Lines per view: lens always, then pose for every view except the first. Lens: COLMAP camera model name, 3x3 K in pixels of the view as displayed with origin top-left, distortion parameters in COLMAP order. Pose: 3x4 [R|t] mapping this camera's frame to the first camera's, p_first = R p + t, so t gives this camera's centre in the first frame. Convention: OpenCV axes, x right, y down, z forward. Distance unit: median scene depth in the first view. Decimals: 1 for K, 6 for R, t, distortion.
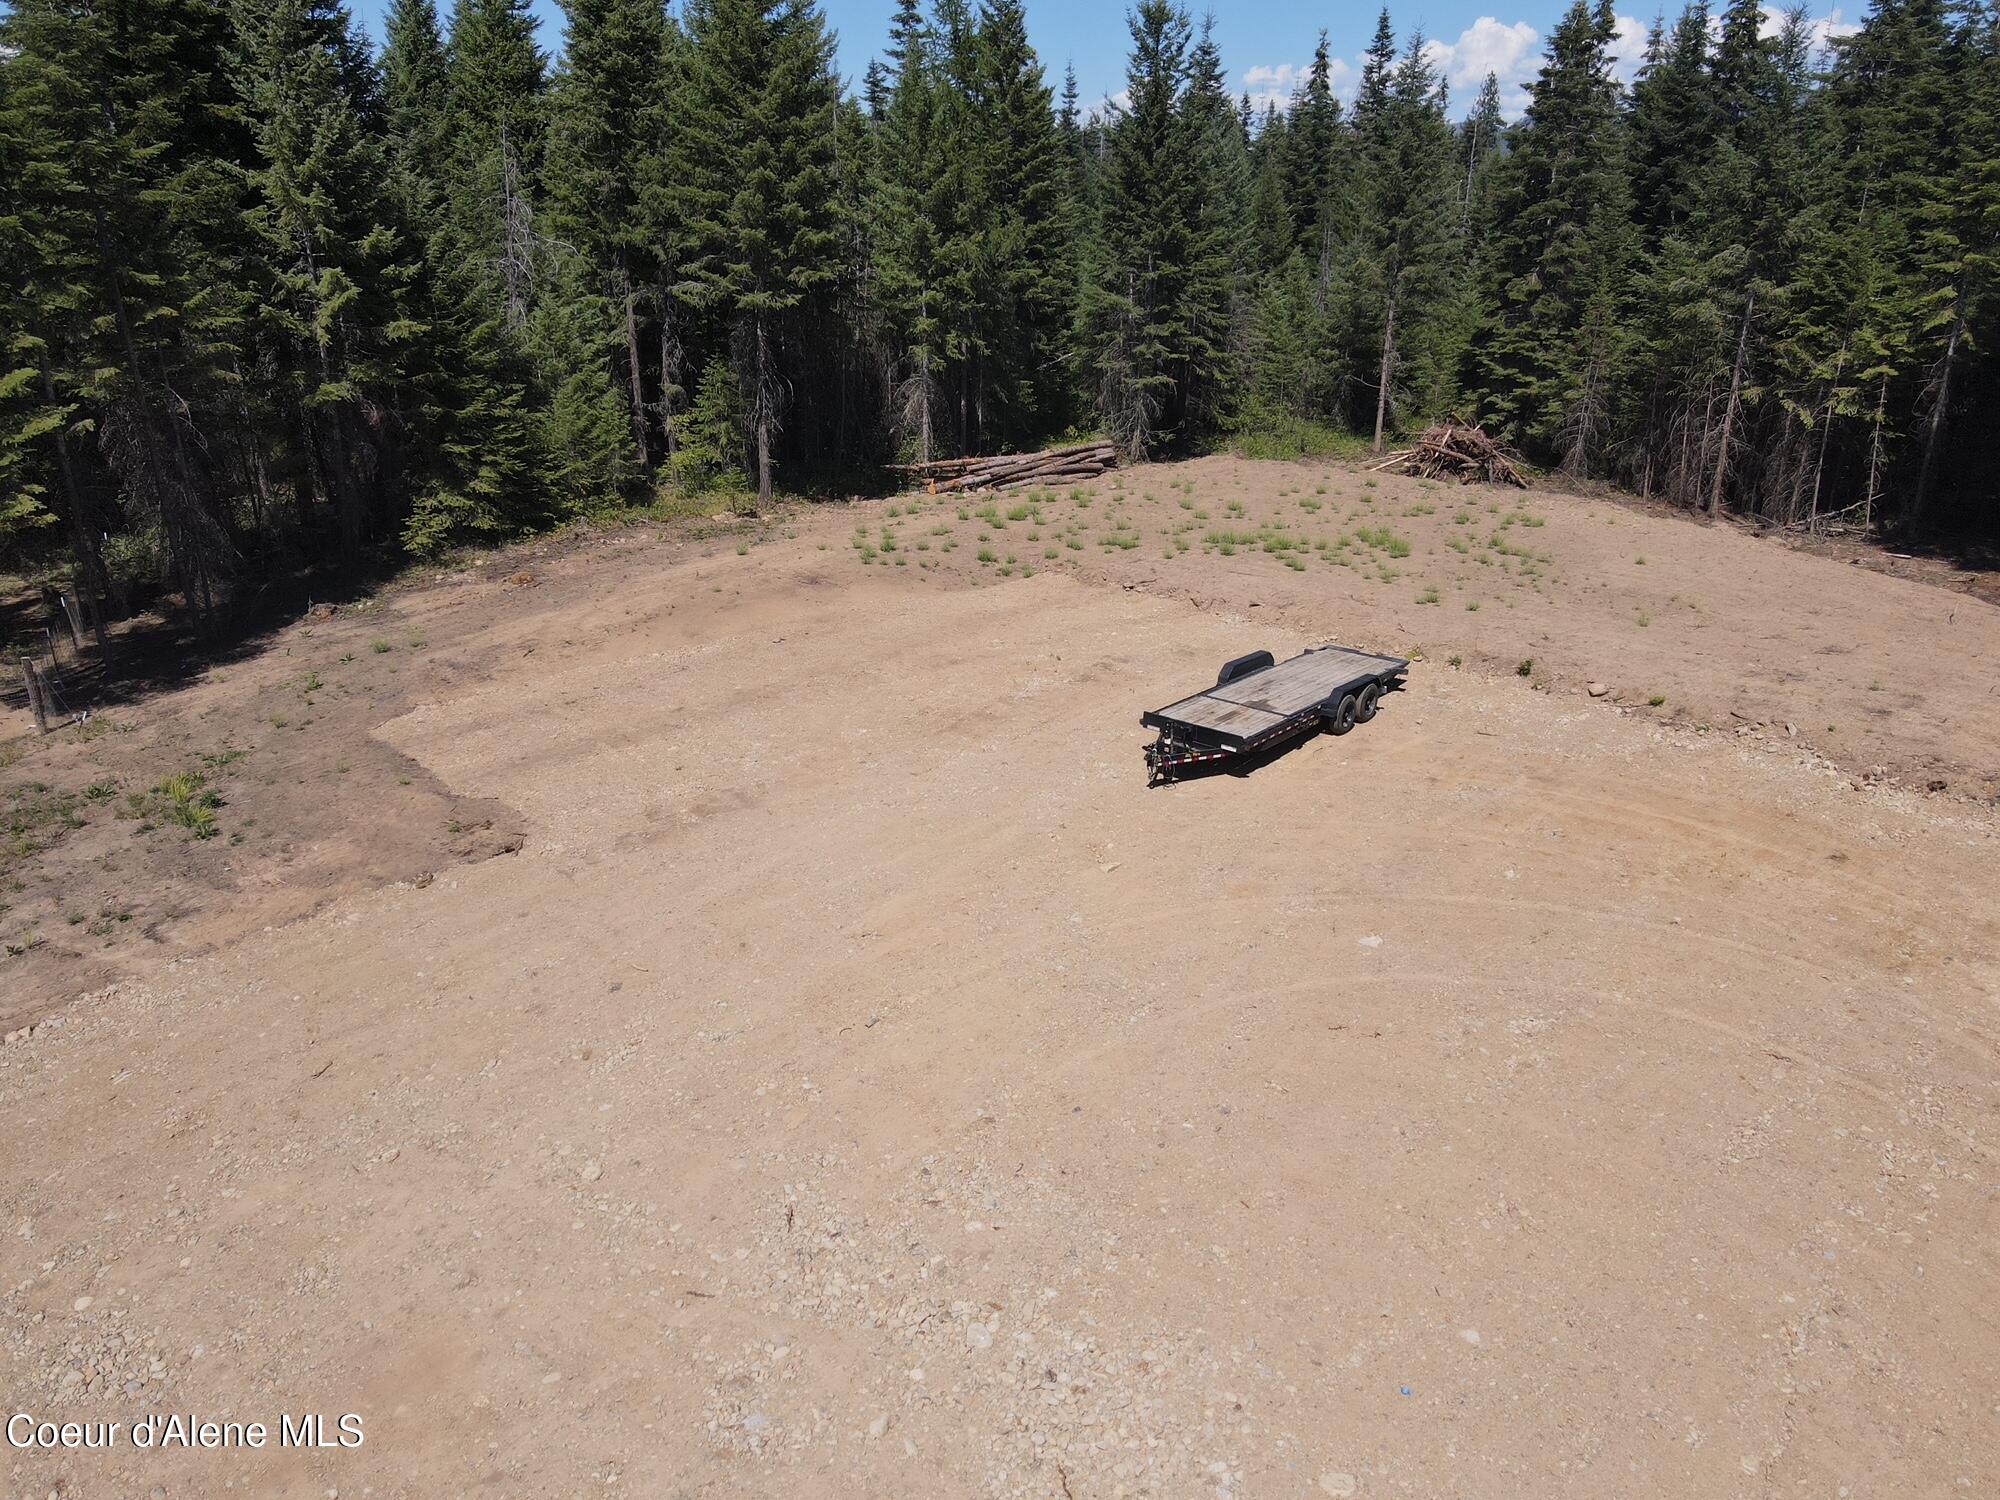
lens RADIAL K [[1463.3, 0, 1001.5], [0, 1463.3, 760.4], [0, 0, 1]] dist [0.014103, -0.000100]
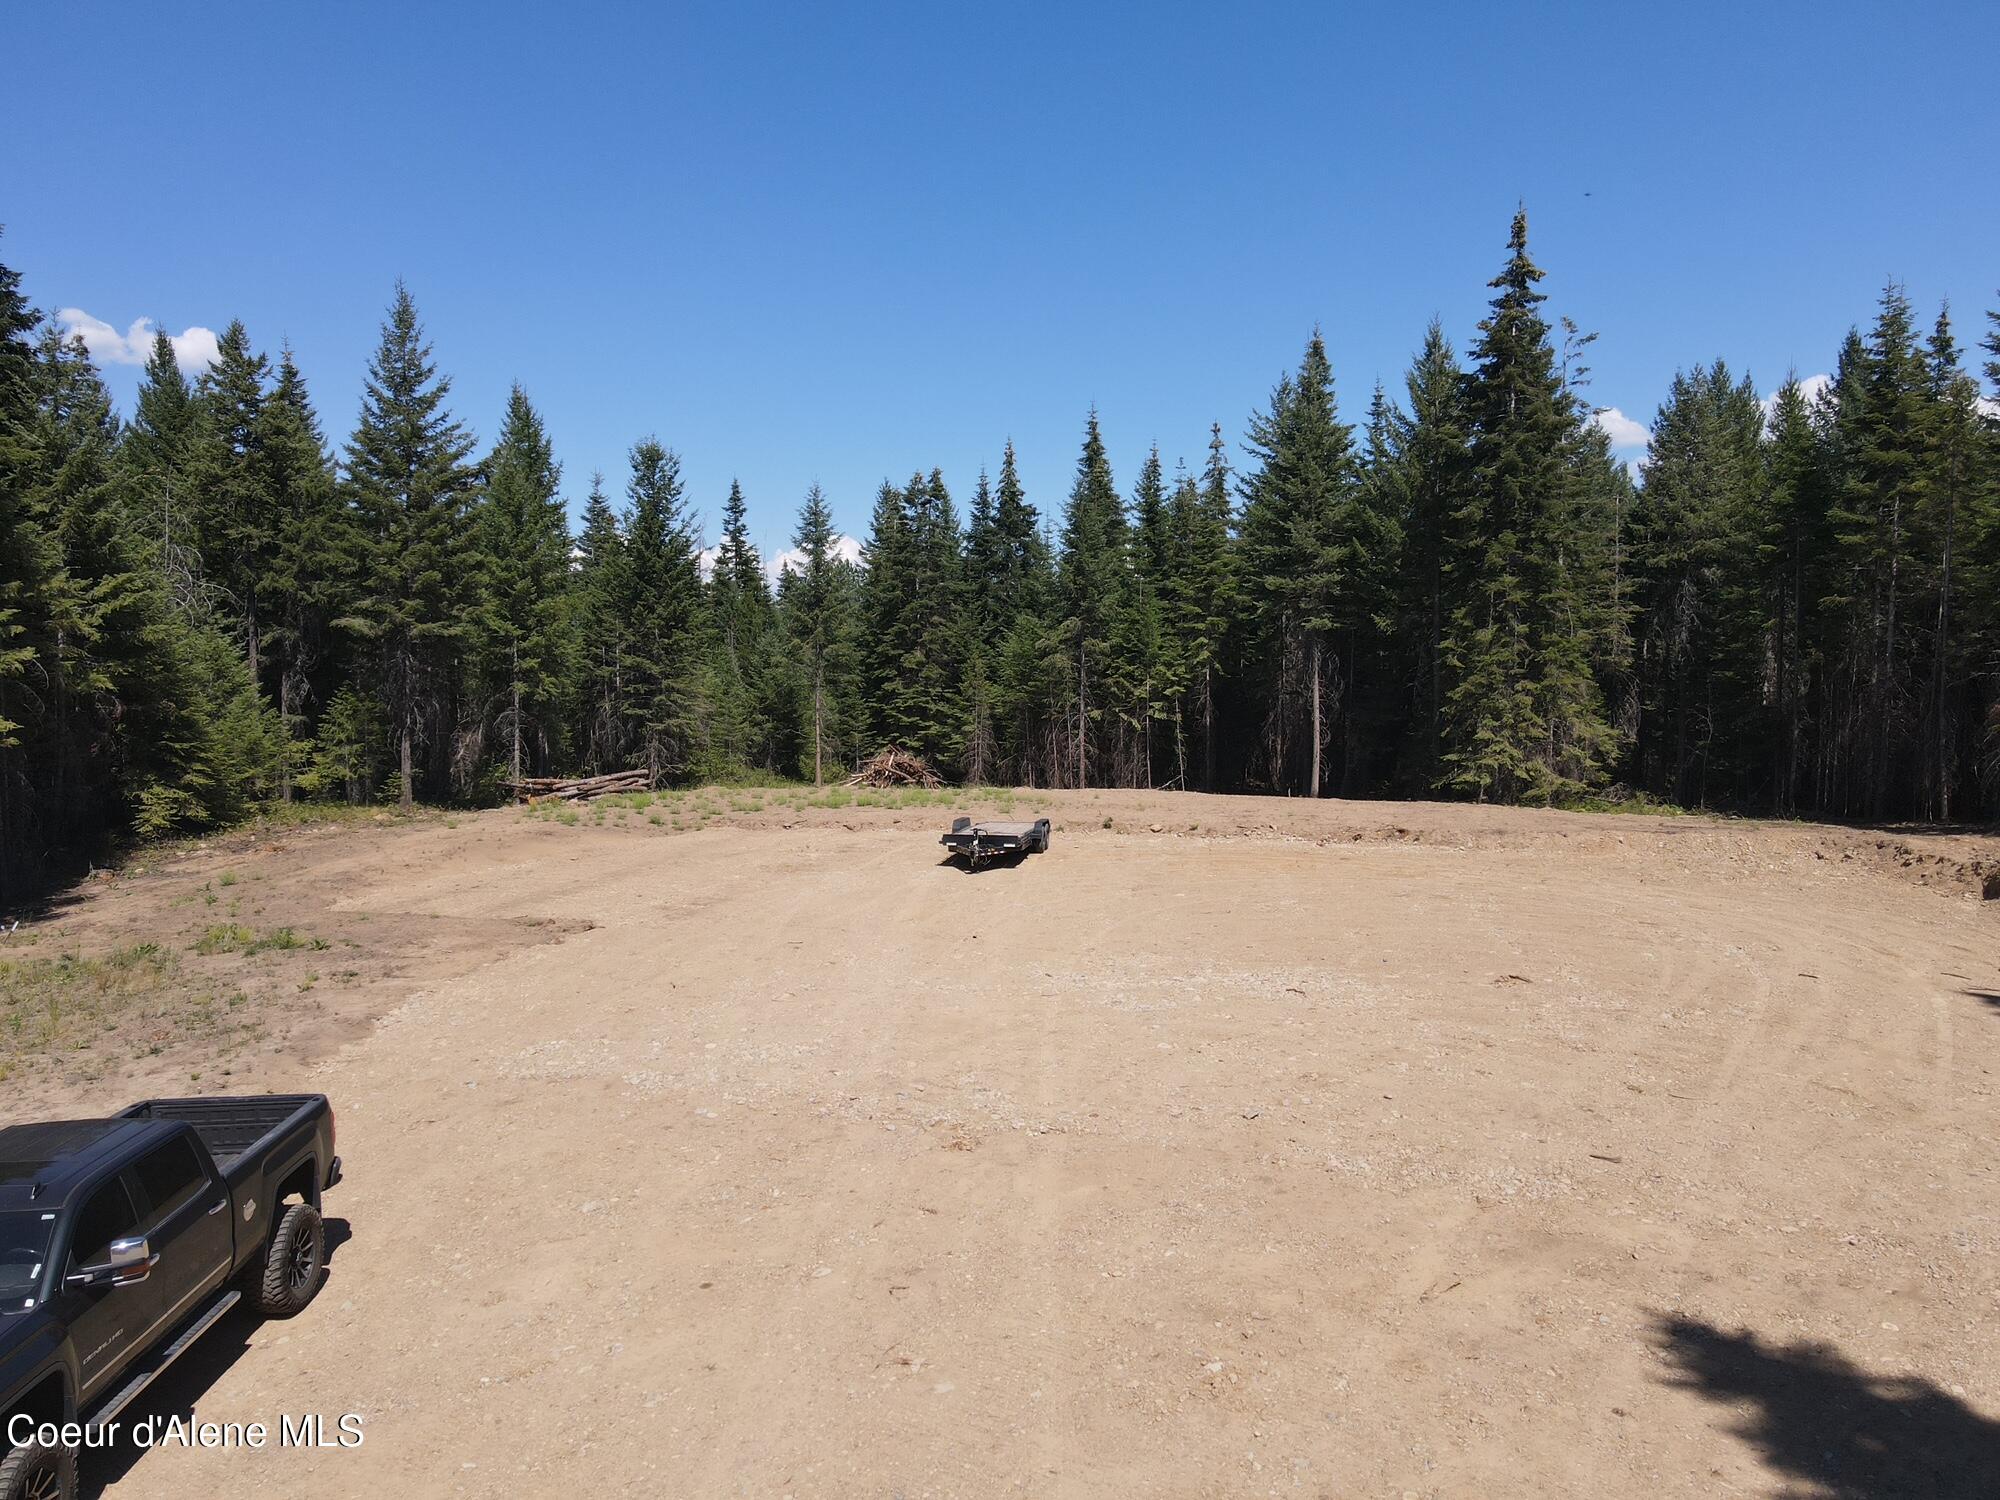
lens RADIAL K [[1463.3, 0, 1001.5], [0, 1463.3, 760.4], [0, 0, 1]] dist [0.014103, -0.000100]
pose [[0.857420, -0.033807, 0.513506, -0.332971], [0.191030, 0.947453, -0.256593, 0.156919], [-0.477848, 0.318103, 0.818823, -0.140550]]
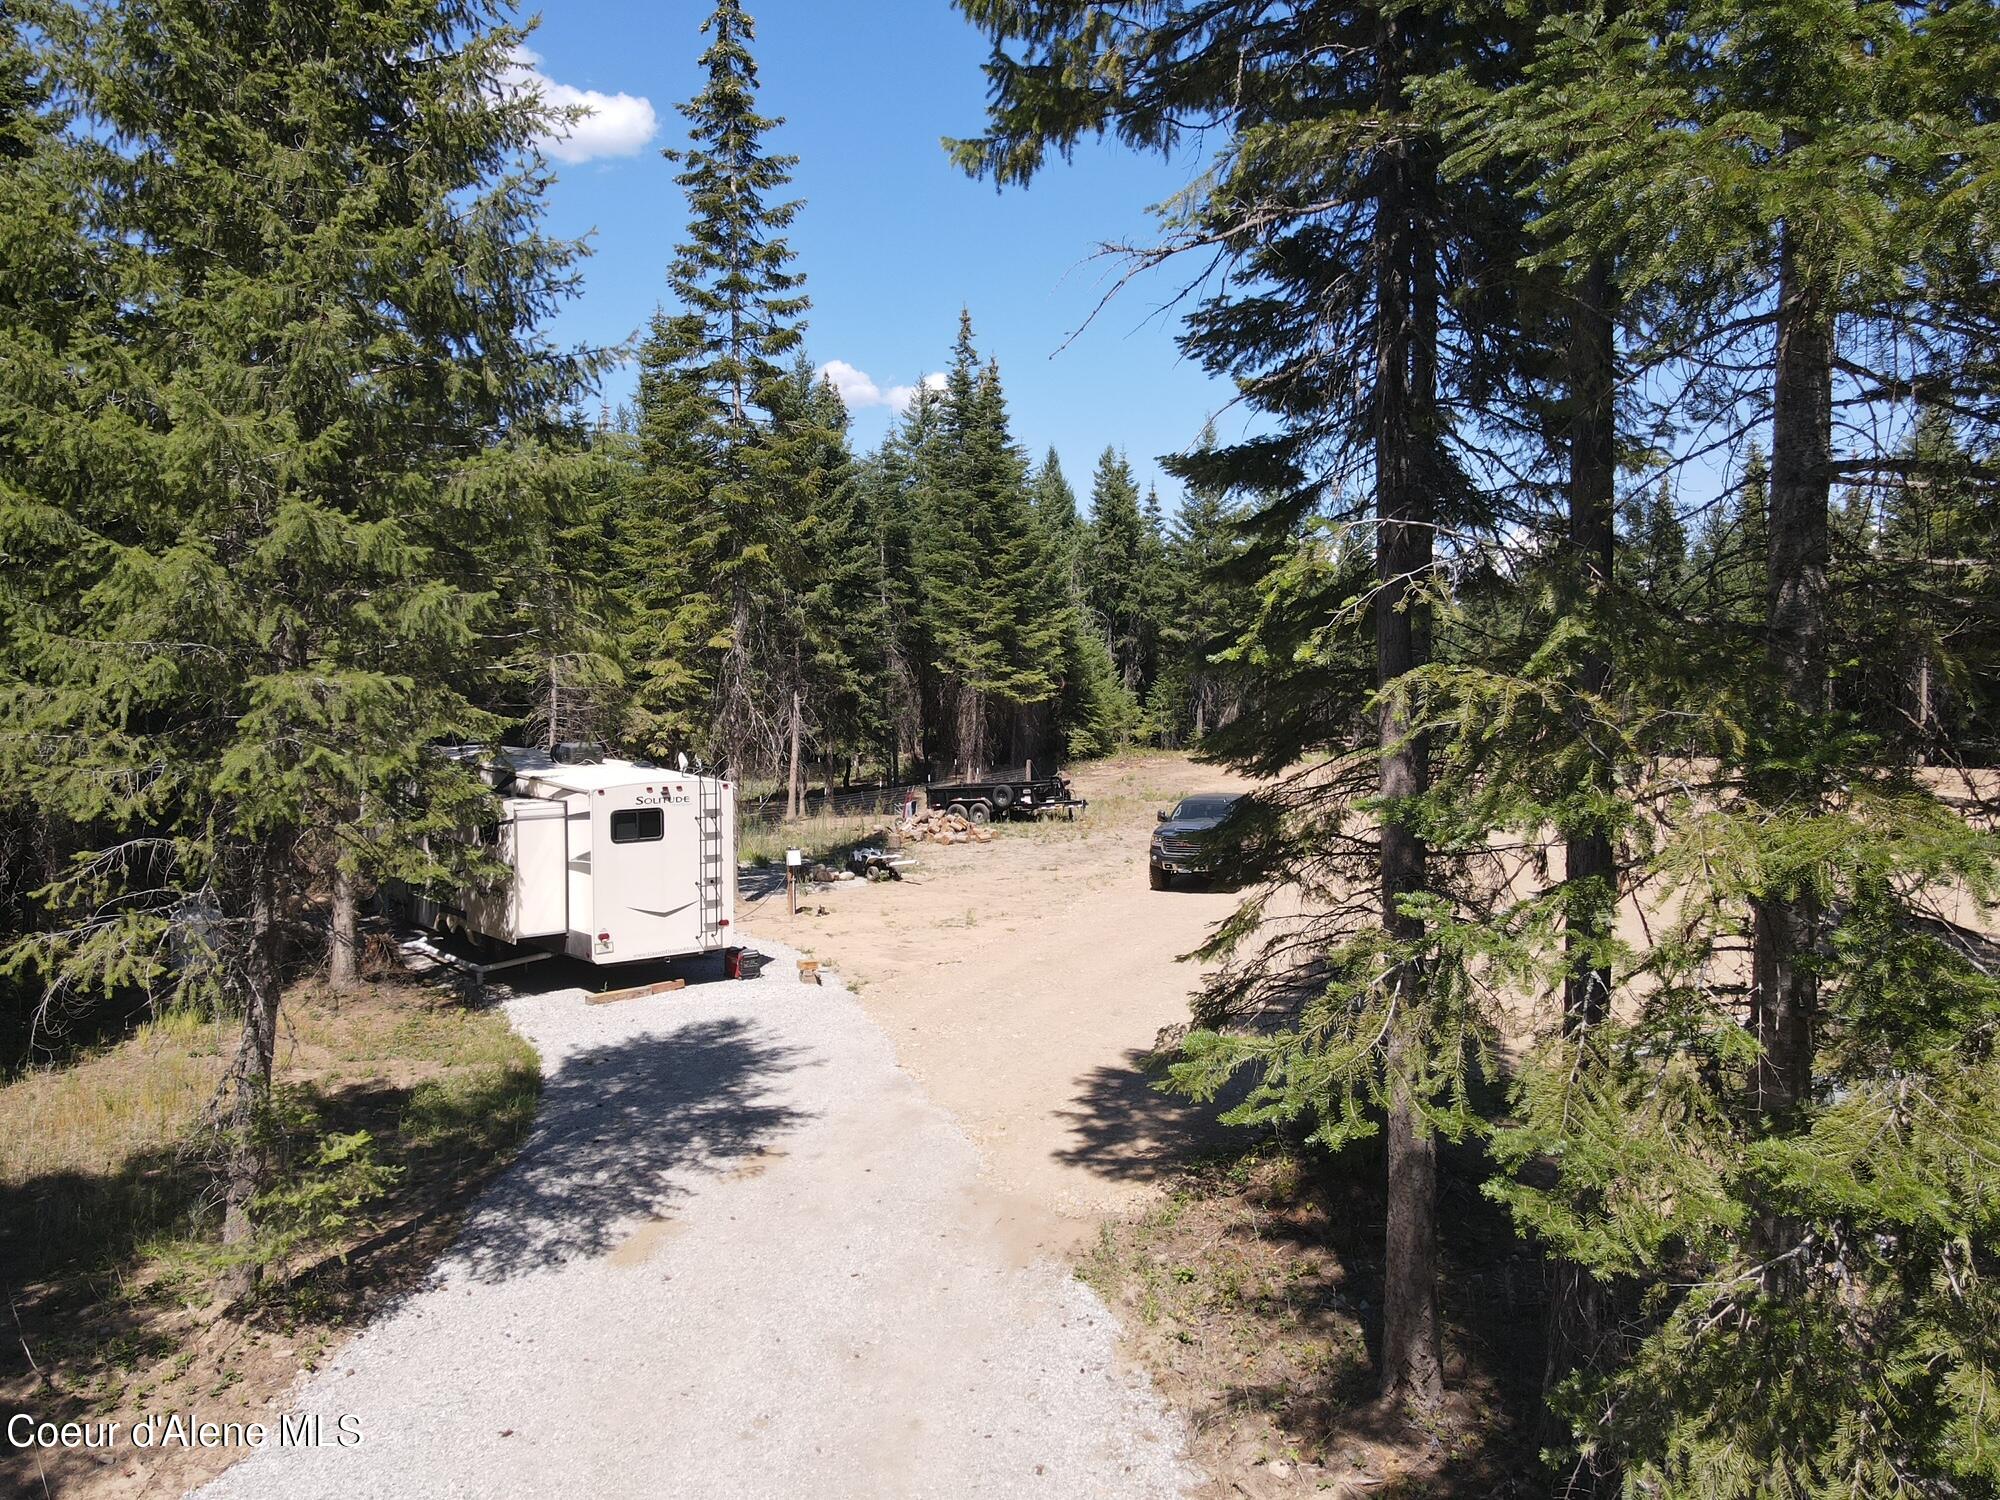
lens RADIAL K [[1463.3, 0, 1001.5], [0, 1463.3, 760.4], [0, 0, 1]] dist [0.014103, -0.000100]
pose [[0.995603, -0.005745, 0.093492, -0.533352], [0.034482, 0.950504, -0.308793, 0.343018], [-0.087090, 0.310660, 0.946523, -0.584213]]
